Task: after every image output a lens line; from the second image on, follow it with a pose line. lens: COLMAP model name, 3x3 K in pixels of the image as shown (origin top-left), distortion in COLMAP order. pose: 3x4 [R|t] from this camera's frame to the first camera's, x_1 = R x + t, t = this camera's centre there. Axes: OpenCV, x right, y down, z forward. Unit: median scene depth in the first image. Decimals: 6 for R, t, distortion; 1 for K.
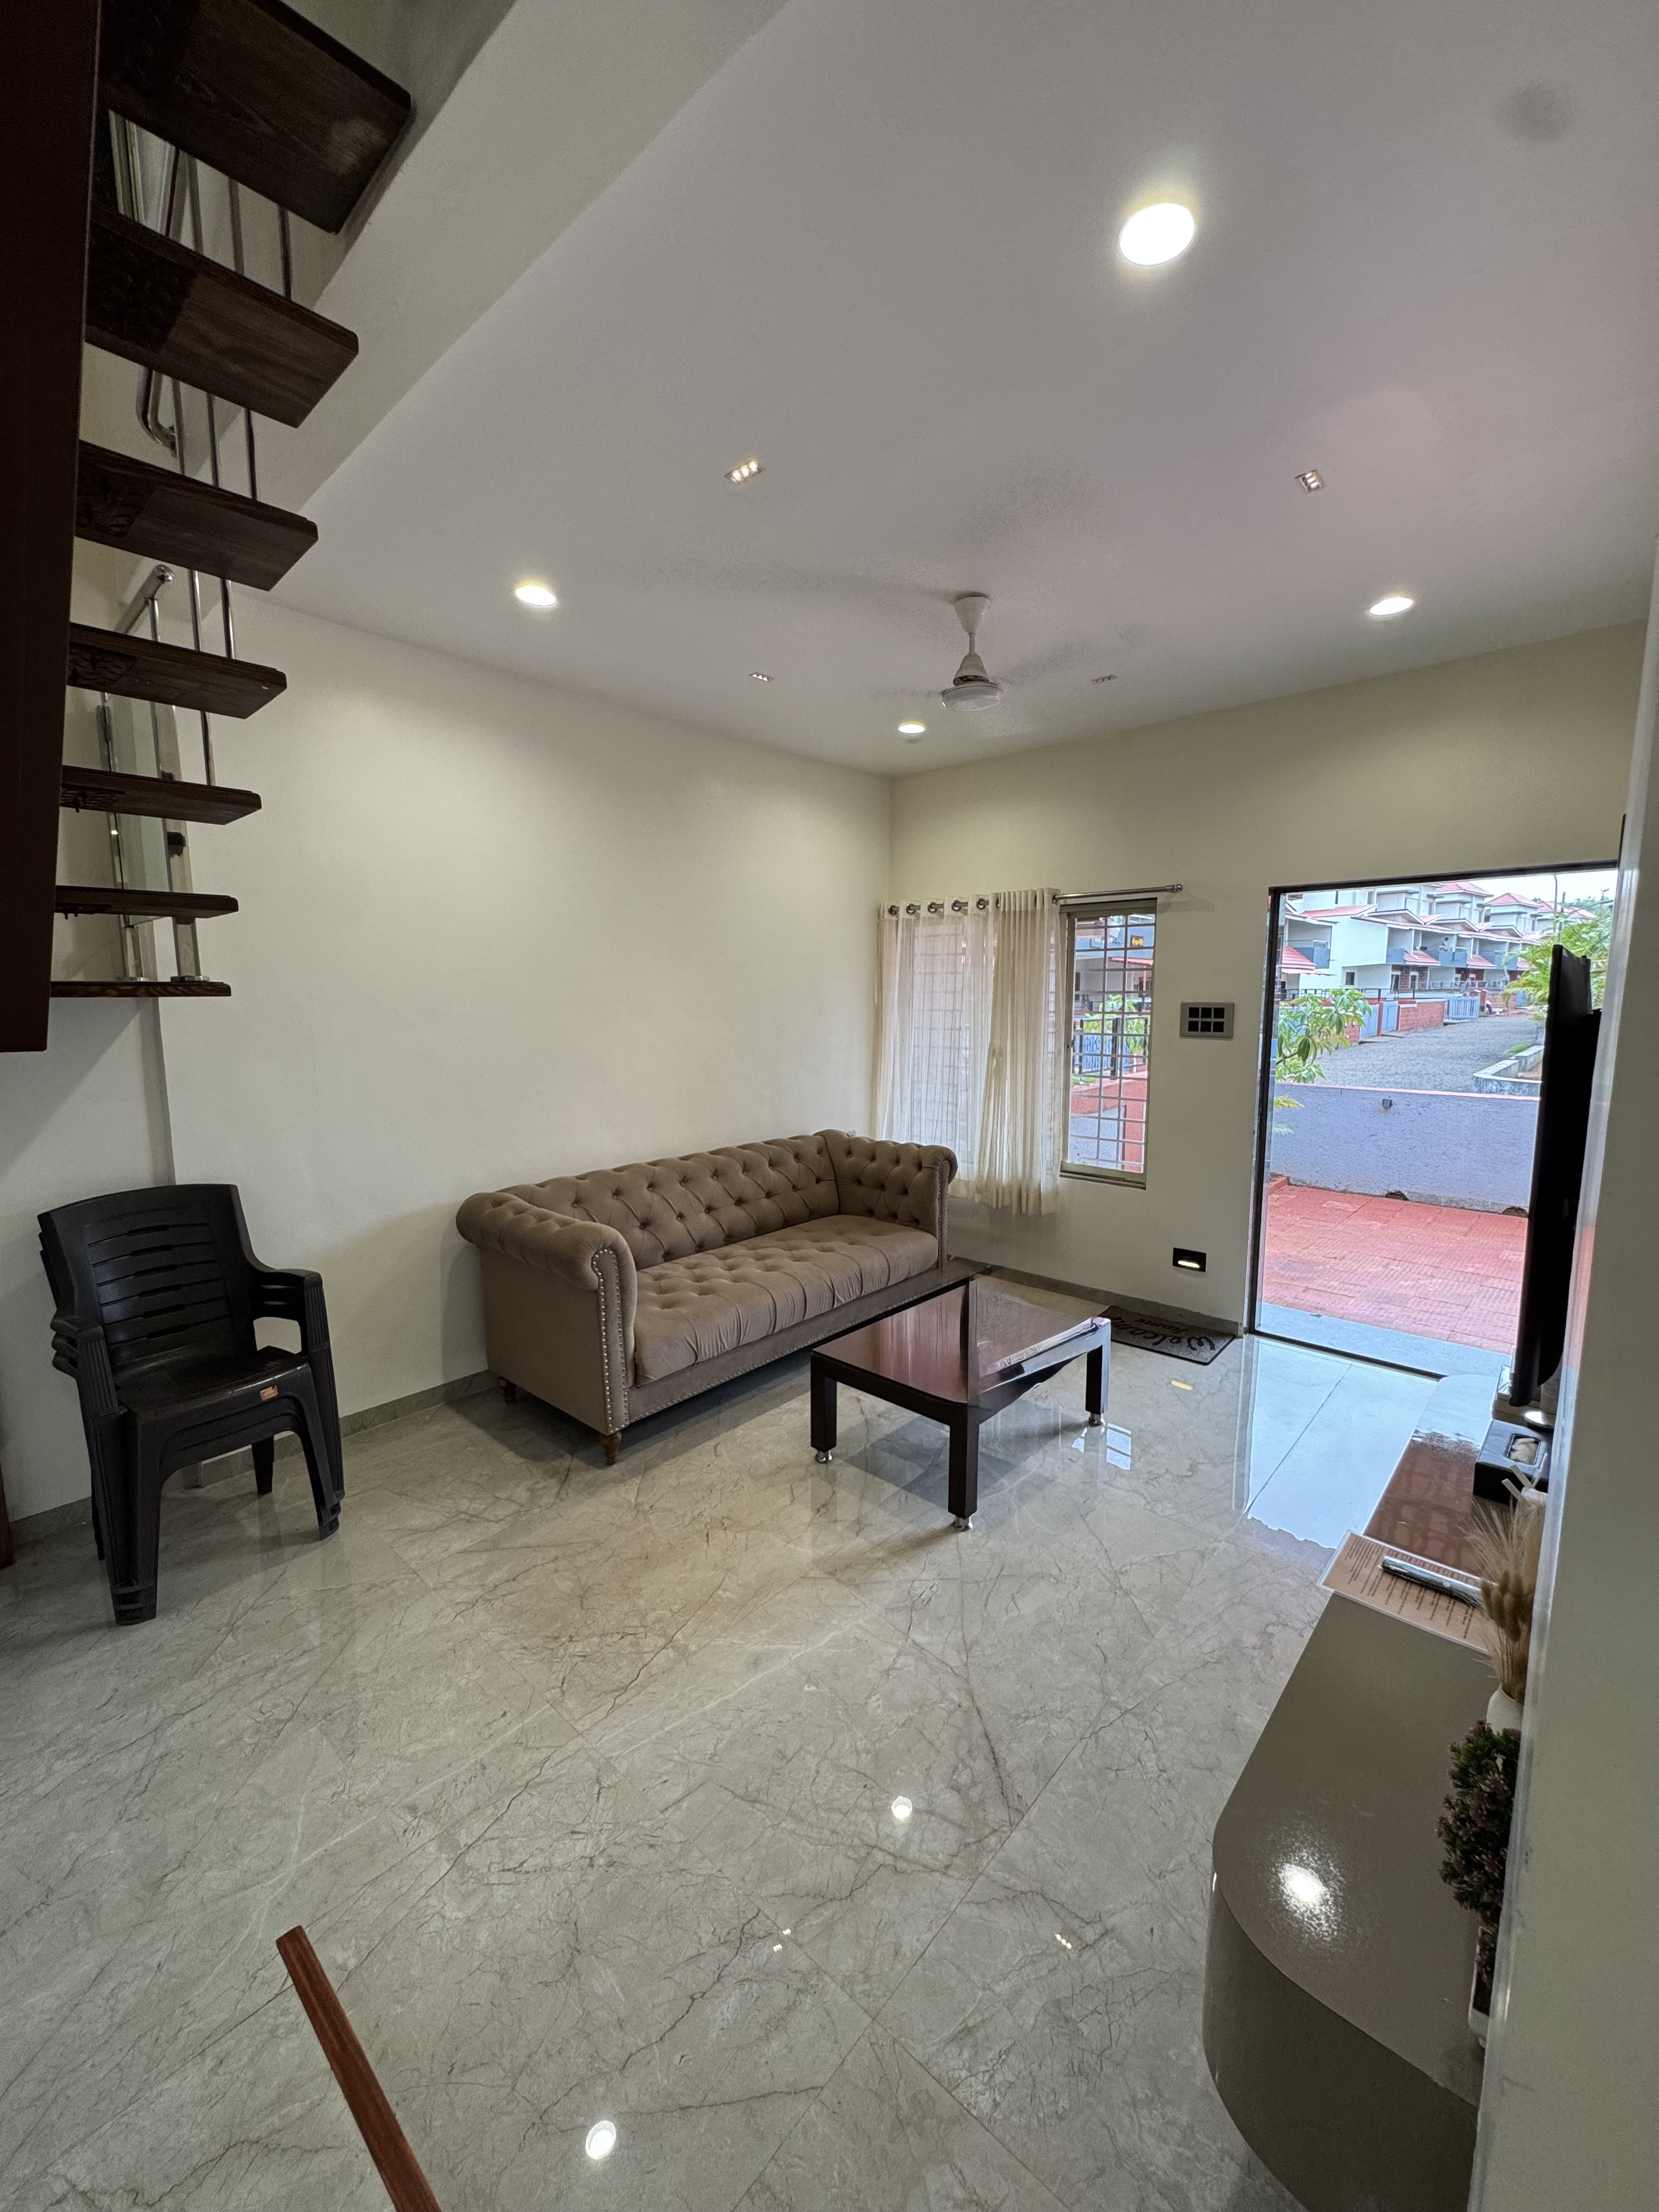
lens RADIAL K [[889.2, 0, 829.5], [0, 889.2, 1106.0], [0, 0, 1]] dist [-0.002086, -0.000110]
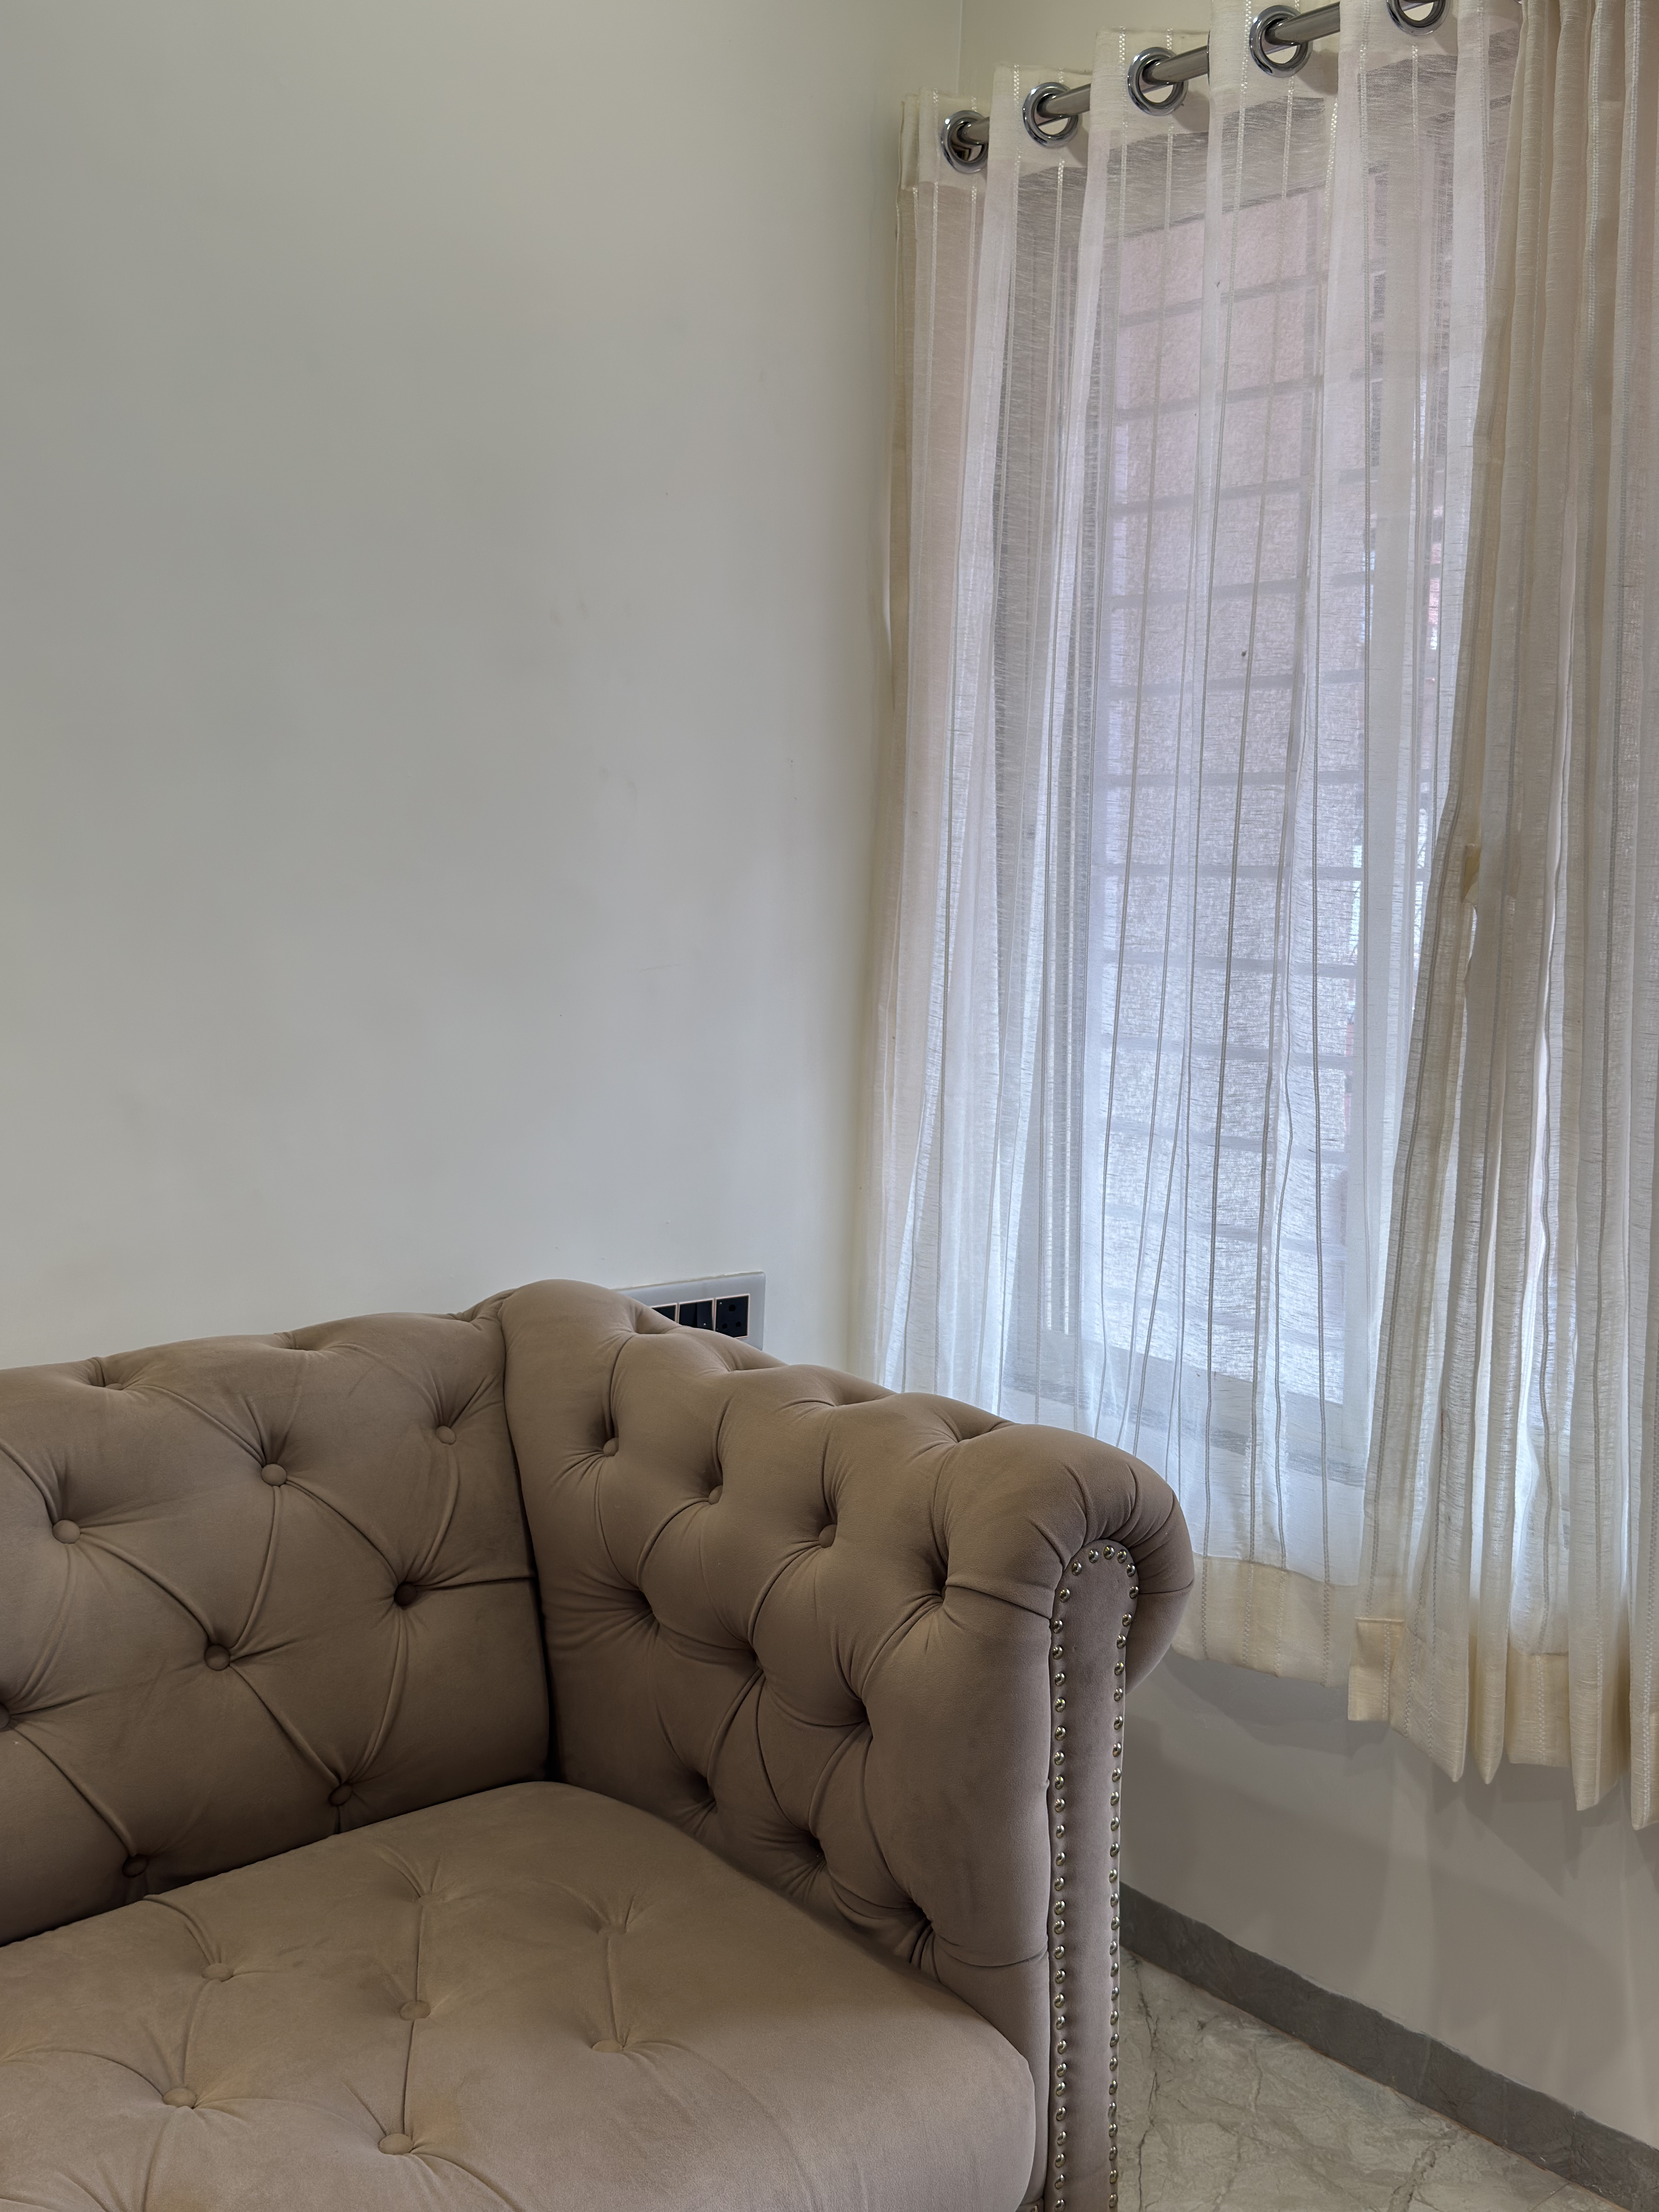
lens RADIAL K [[2226.0, 0, 829.5], [0, 2226.0, 1106.0], [0, 0, 1]] dist [0.043613, -0.005485]
pose [[0.989615, 0.023235, -0.141851, 0.121134], [-0.023615, 0.999721, -0.000993, -0.011514], [0.141788, 0.004332, 0.989888, 0.540569]]
